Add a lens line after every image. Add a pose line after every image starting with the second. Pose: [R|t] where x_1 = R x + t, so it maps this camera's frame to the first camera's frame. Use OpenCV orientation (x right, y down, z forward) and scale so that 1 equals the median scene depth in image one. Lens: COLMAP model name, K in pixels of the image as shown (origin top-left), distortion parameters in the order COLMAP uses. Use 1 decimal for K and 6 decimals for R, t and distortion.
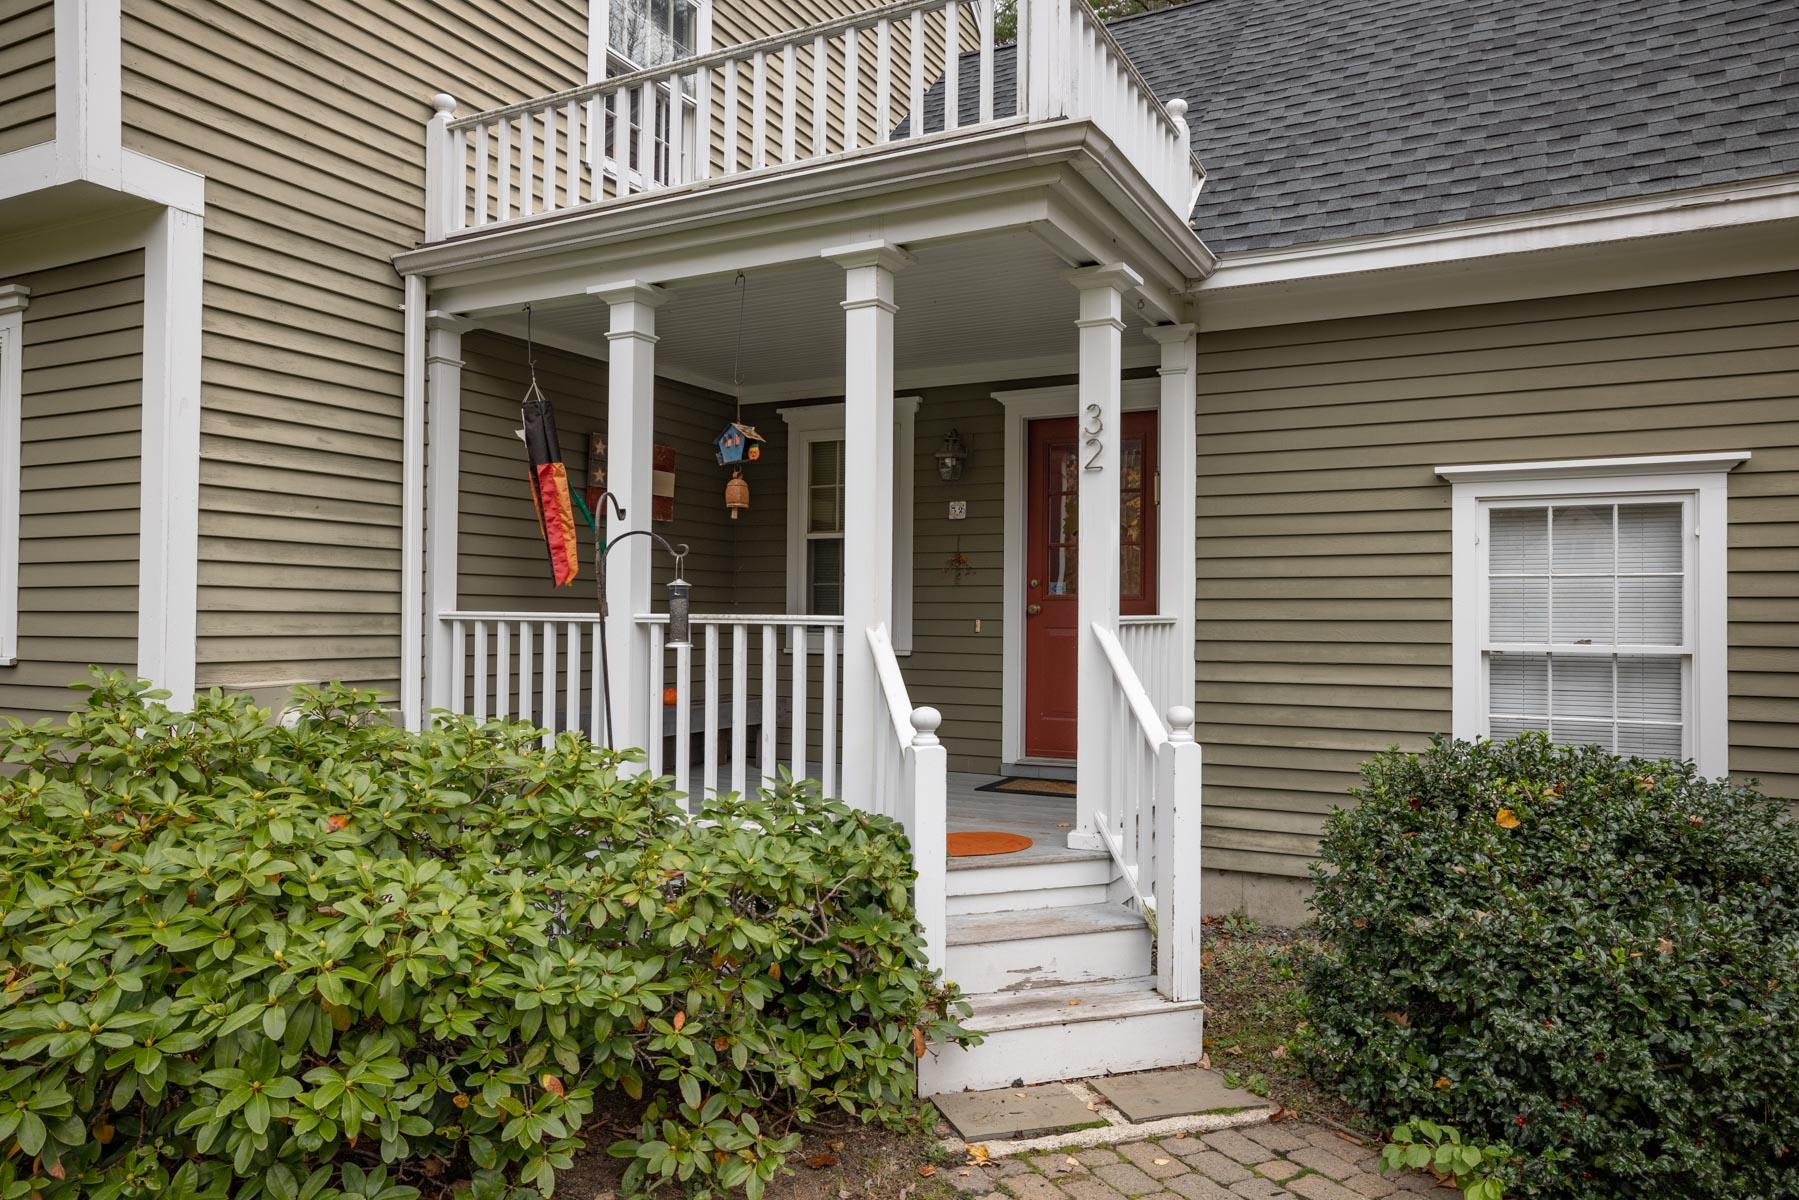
lens RADIAL K [[1184.6, 0, 899.5], [0, 1184.6, 600.0], [0, 0, 1]] dist [-0.000040, -0.000060]
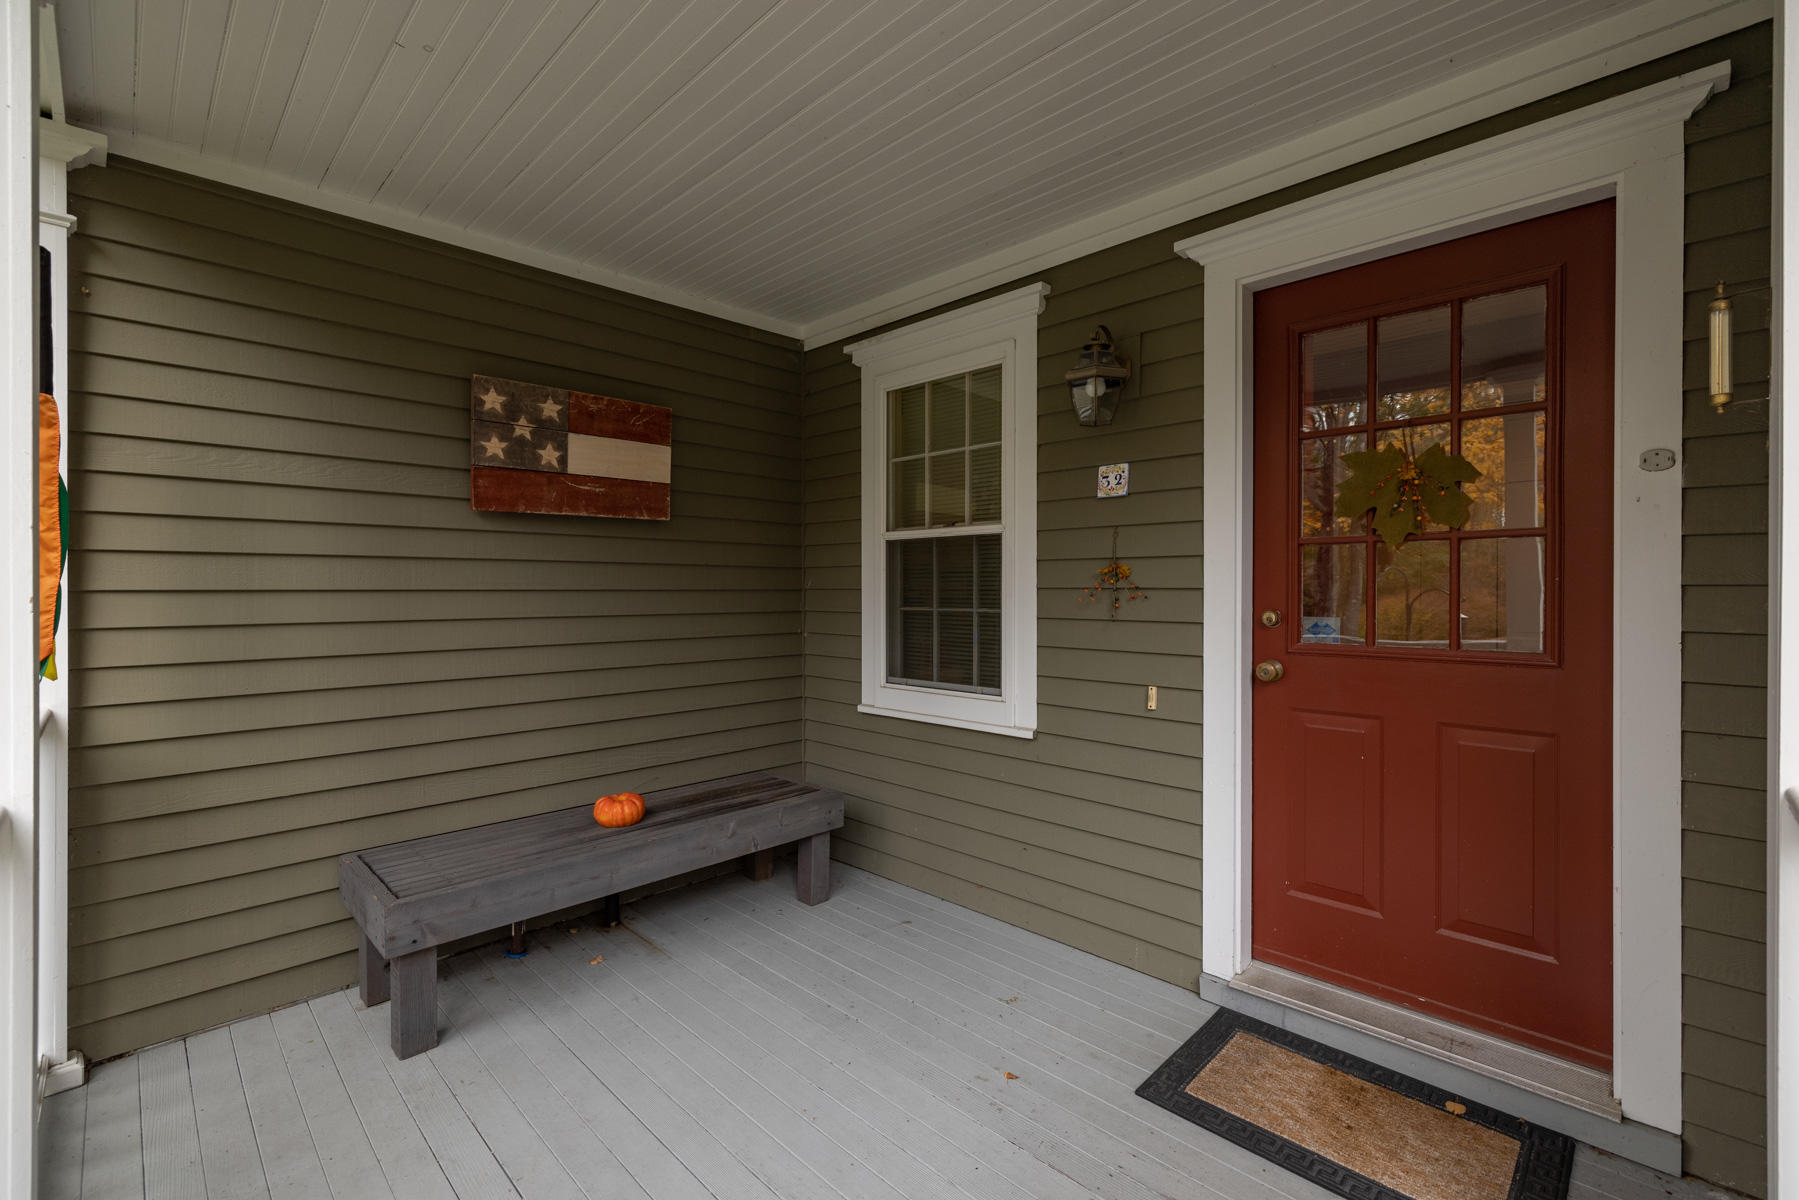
lens RADIAL K [[803.2, 0, 899.5], [0, 803.2, 600.0], [0, 0, 1]] dist [-0.000690, 0.000009]
pose [[0.948133, -0.002964, -0.317859, 0.073458], [0.008772, 0.999820, 0.016841, -0.028765], [0.317752, -0.018756, 0.947988, 0.626741]]
